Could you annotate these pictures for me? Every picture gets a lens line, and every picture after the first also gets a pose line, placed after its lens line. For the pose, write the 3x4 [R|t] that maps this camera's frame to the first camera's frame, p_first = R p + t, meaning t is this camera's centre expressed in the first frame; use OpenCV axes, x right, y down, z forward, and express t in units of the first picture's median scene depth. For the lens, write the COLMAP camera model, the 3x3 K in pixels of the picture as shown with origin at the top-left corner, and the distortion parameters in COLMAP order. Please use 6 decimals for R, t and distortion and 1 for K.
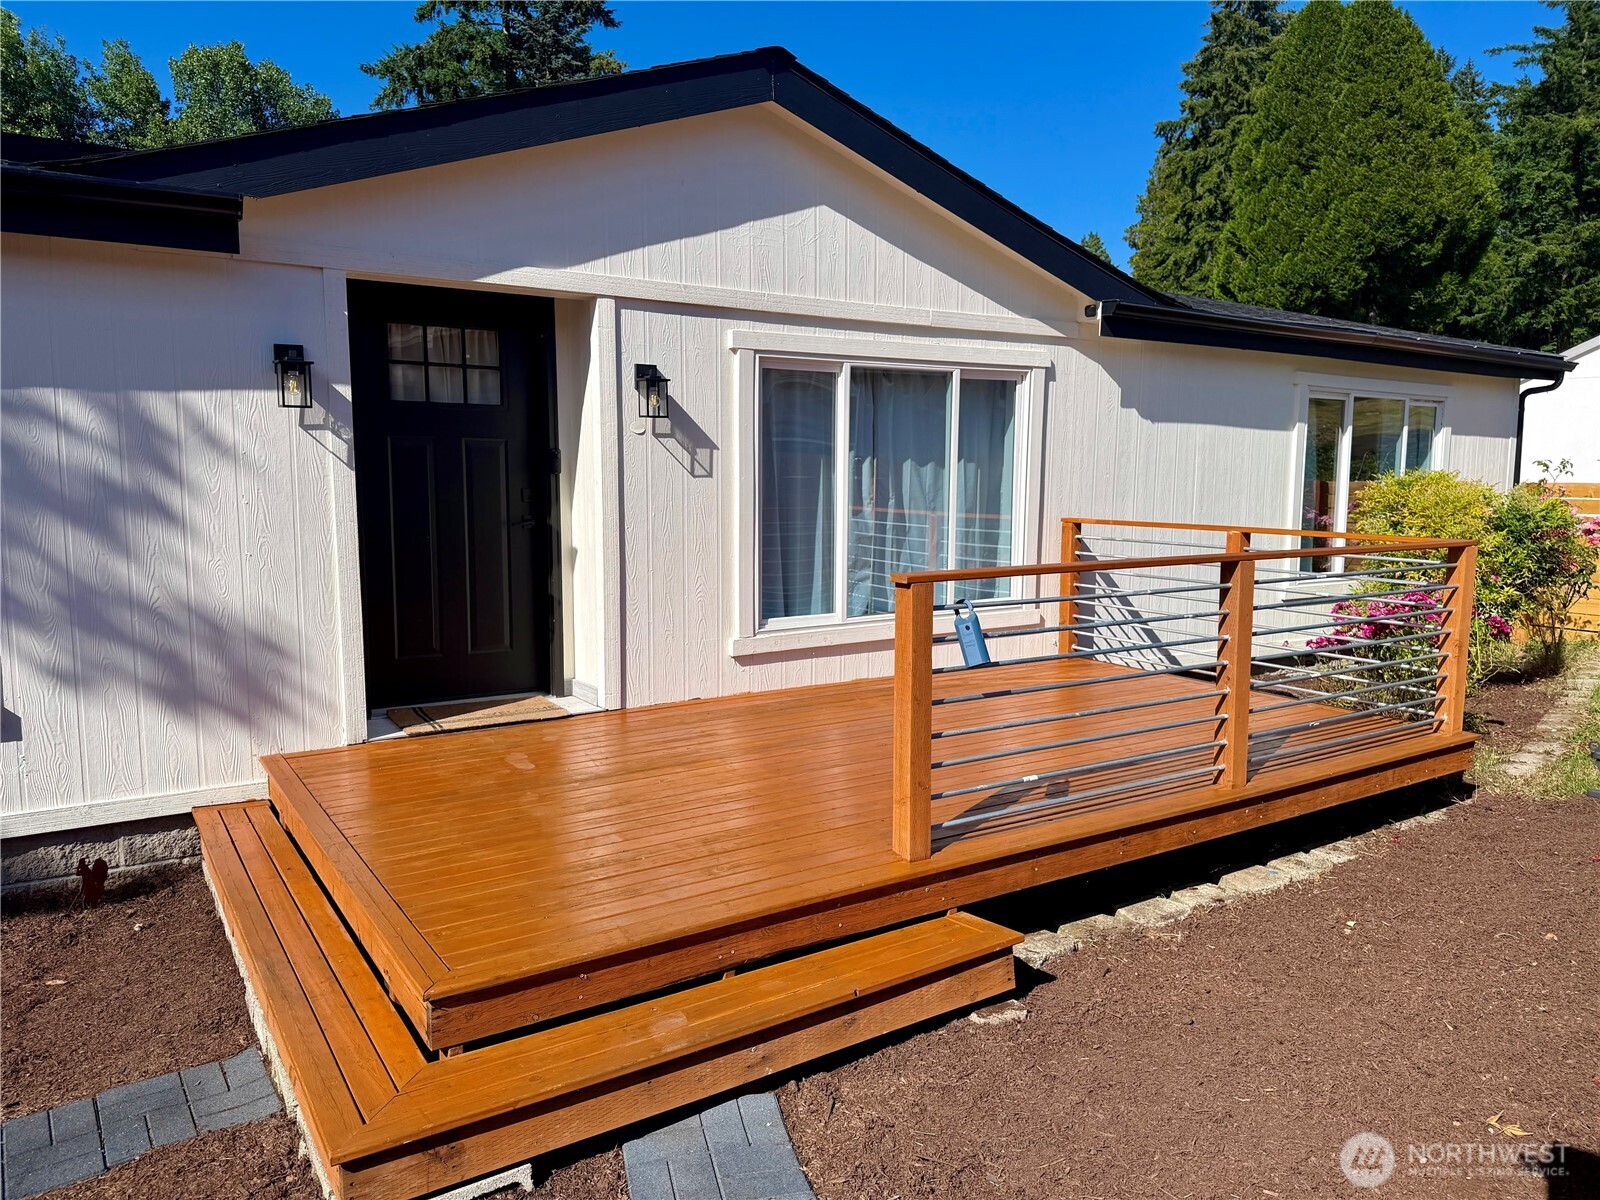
lens RADIAL K [[1149.4, 0, 800.0], [0, 1149.4, 600.0], [0, 0, 1]] dist [0.000236, 0.002207]
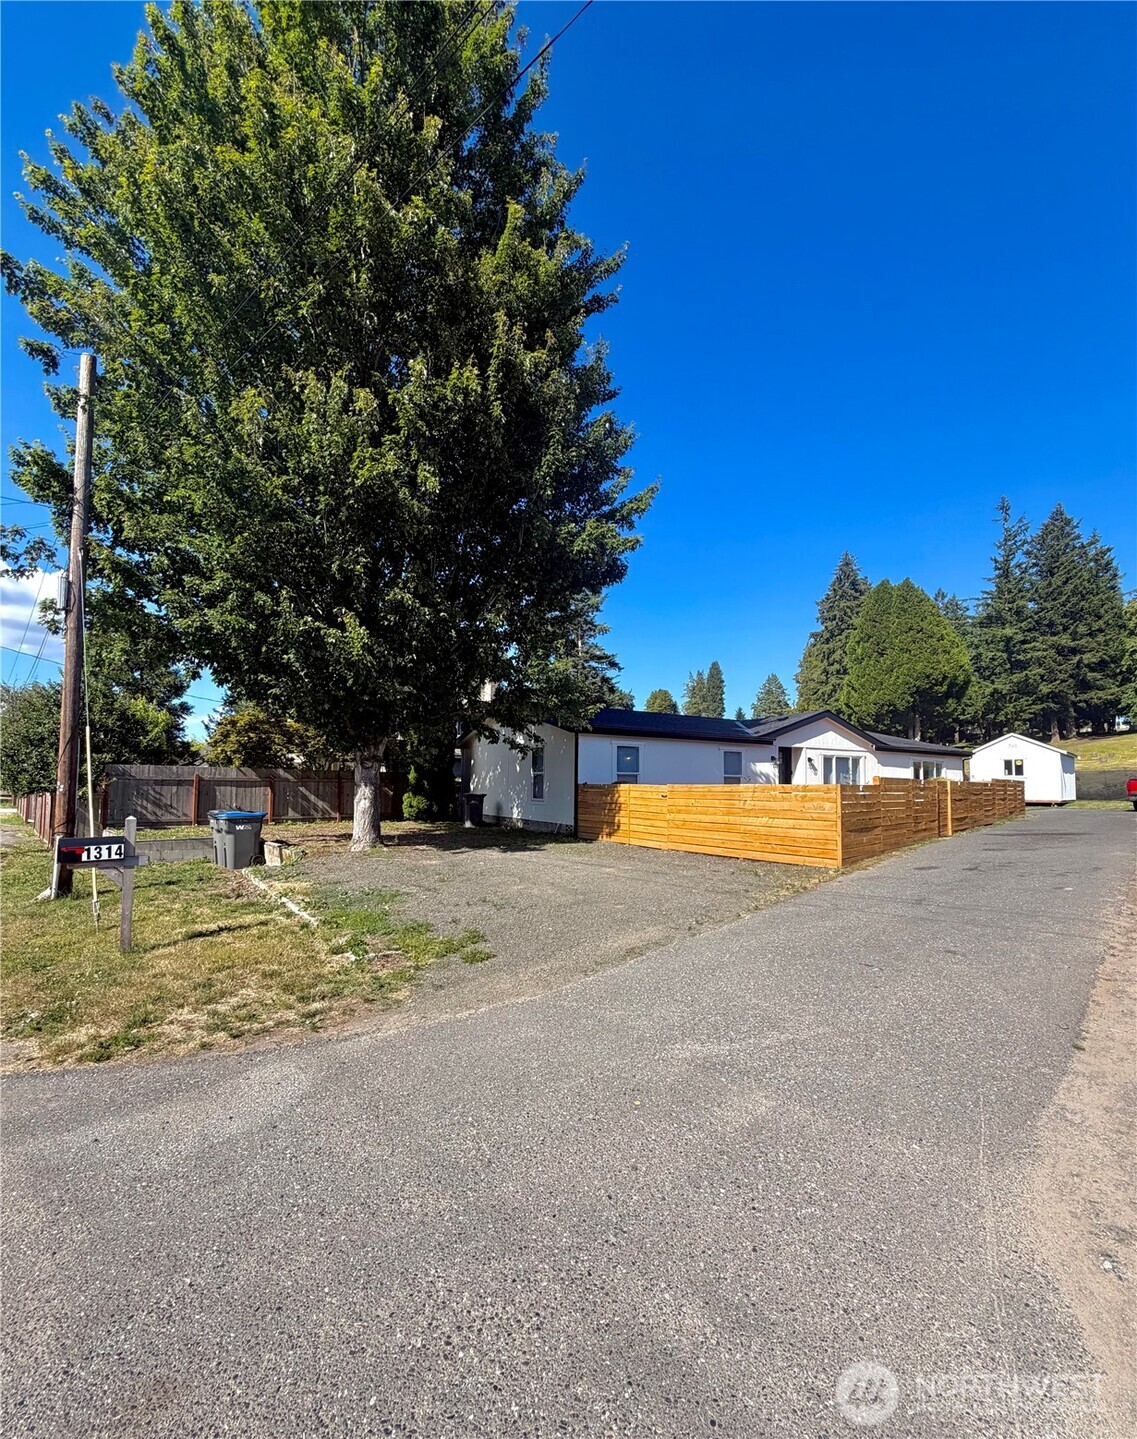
lens RADIAL K [[604.8, 0, 570.6], [0, 604.8, 748.3], [0, 0, 1]] dist [0.012876, -0.000284]
pose [[0.997949, 0.002916, -0.063946, -0.097848], [-0.014079, 0.984499, -0.174825, 0.027621], [0.062445, 0.175367, 0.982521, -0.189071]]
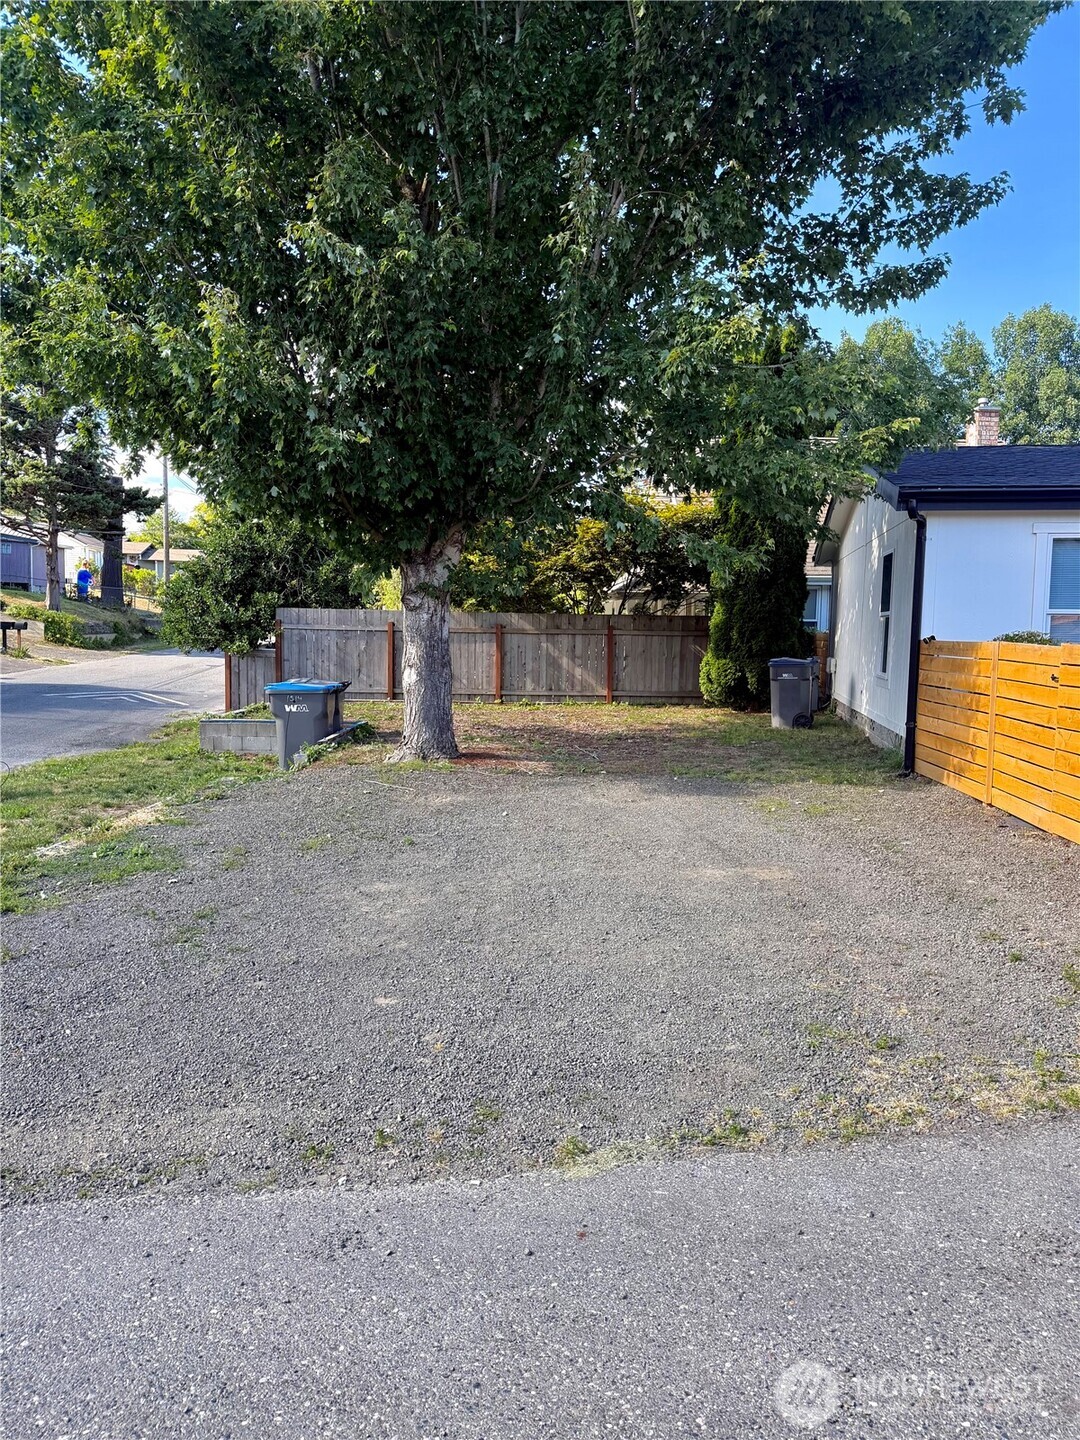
lens RADIAL K [[1018.1, 0, 540.0], [0, 1018.1, 720.0], [0, 0, 1]] dist [0.071824, -0.080531]
pose [[0.732408, 0.066416, -0.677619, -0.050014], [-0.090227, 0.995921, 0.000092, 0.018762], [0.674862, 0.061072, 0.735413, -0.120217]]
